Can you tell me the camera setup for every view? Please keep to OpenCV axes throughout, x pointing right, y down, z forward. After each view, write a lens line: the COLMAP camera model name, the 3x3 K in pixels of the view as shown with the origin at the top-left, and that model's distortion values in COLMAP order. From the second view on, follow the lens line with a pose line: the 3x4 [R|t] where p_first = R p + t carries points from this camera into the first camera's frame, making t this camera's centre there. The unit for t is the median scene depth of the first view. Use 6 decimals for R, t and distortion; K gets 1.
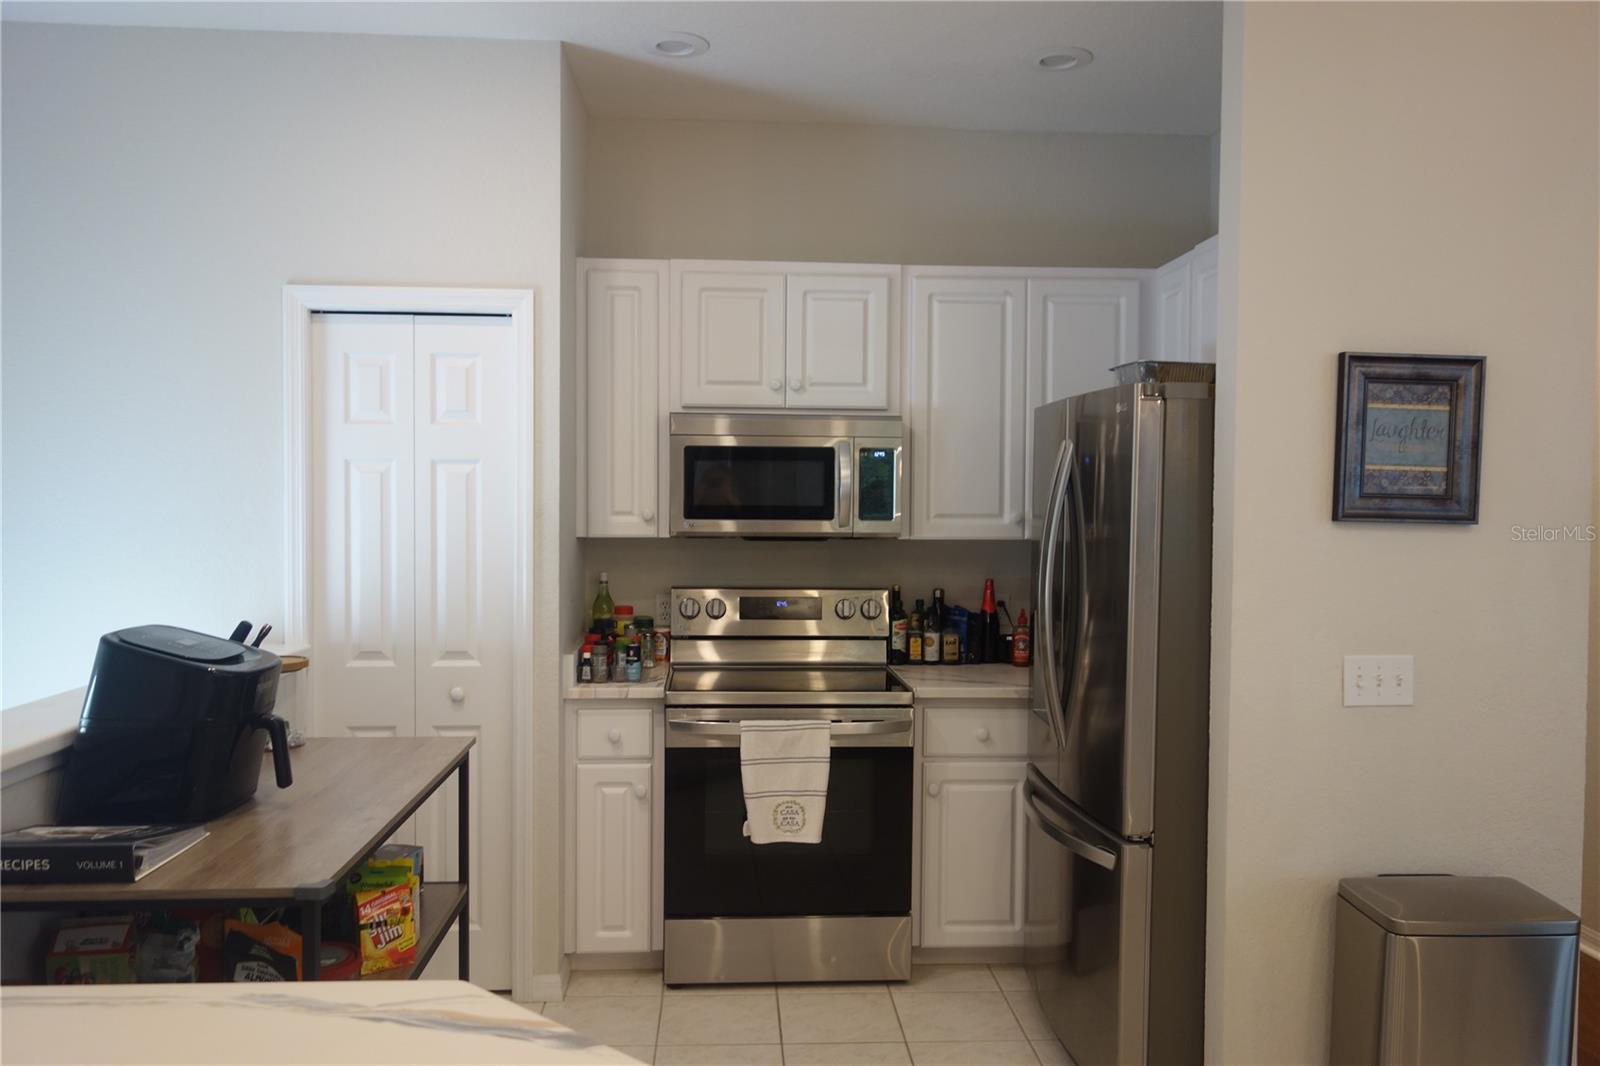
lens RADIAL K [[1259.3, 0, 801.4], [0, 1259.3, 539.9], [0, 0, 1]] dist [-0.002292, -0.004905]
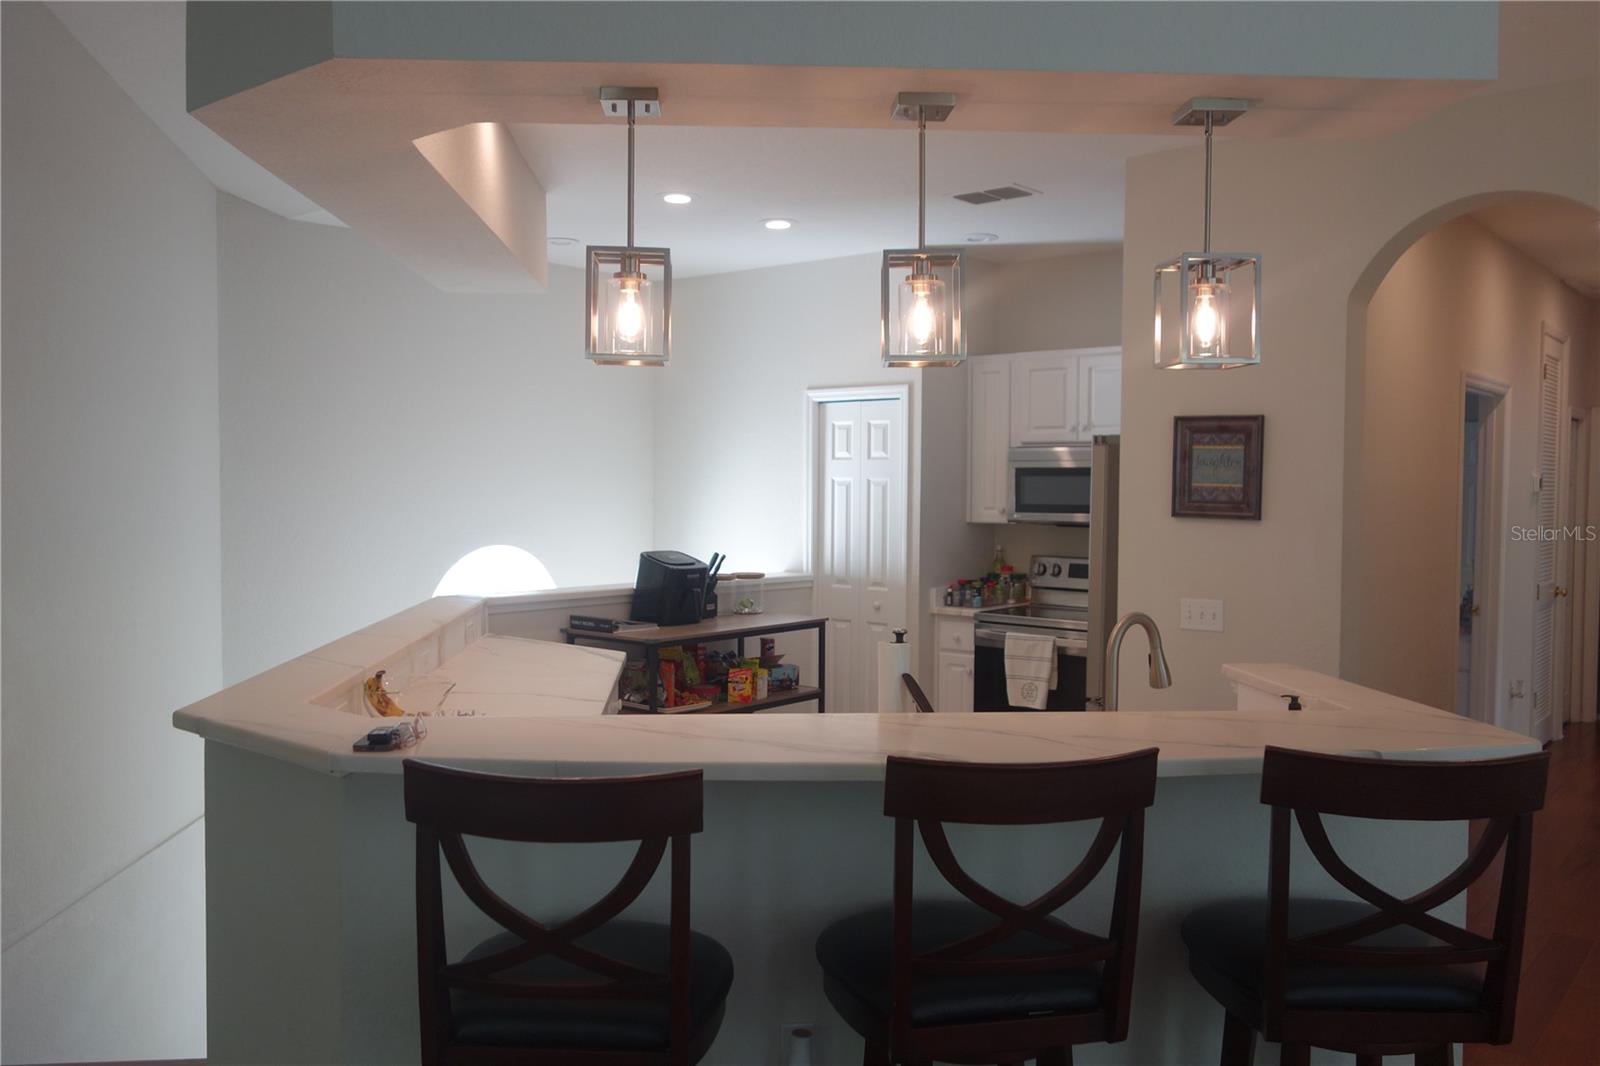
lens RADIAL K [[1259.3, 0, 795.4], [0, 1259.3, 534.1], [0, 0, 1]] dist [-0.002292, -0.004905]
pose [[0.721643, 0.024570, -0.691829, 0.911408], [-0.024861, 0.999645, 0.009570, 0.003286], [0.691818, 0.010294, 0.721998, -0.414261]]
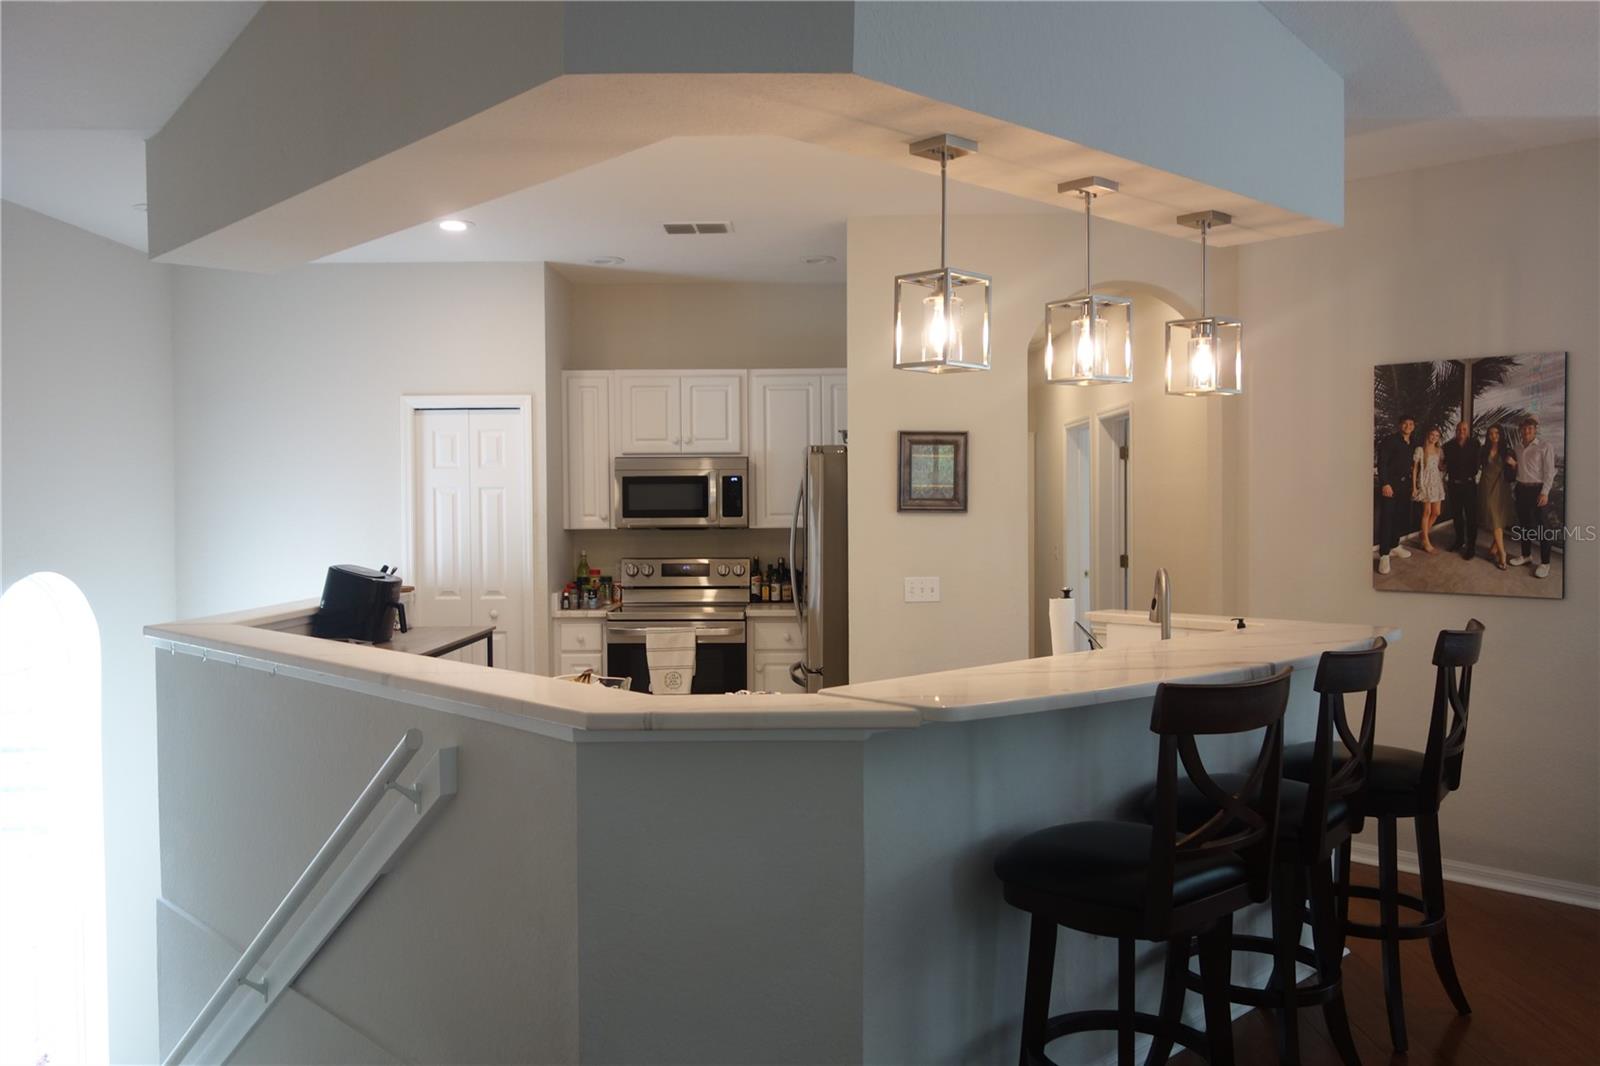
lens RADIAL K [[1259.3, 0, 799.3], [0, 1259.3, 533.7], [0, 0, 1]] dist [-0.002292, -0.004905]
pose [[0.996547, -0.013167, -0.081976, 0.323678], [0.012208, 0.999851, -0.012196, 0.032559], [0.082125, 0.011153, 0.996560, -0.799141]]
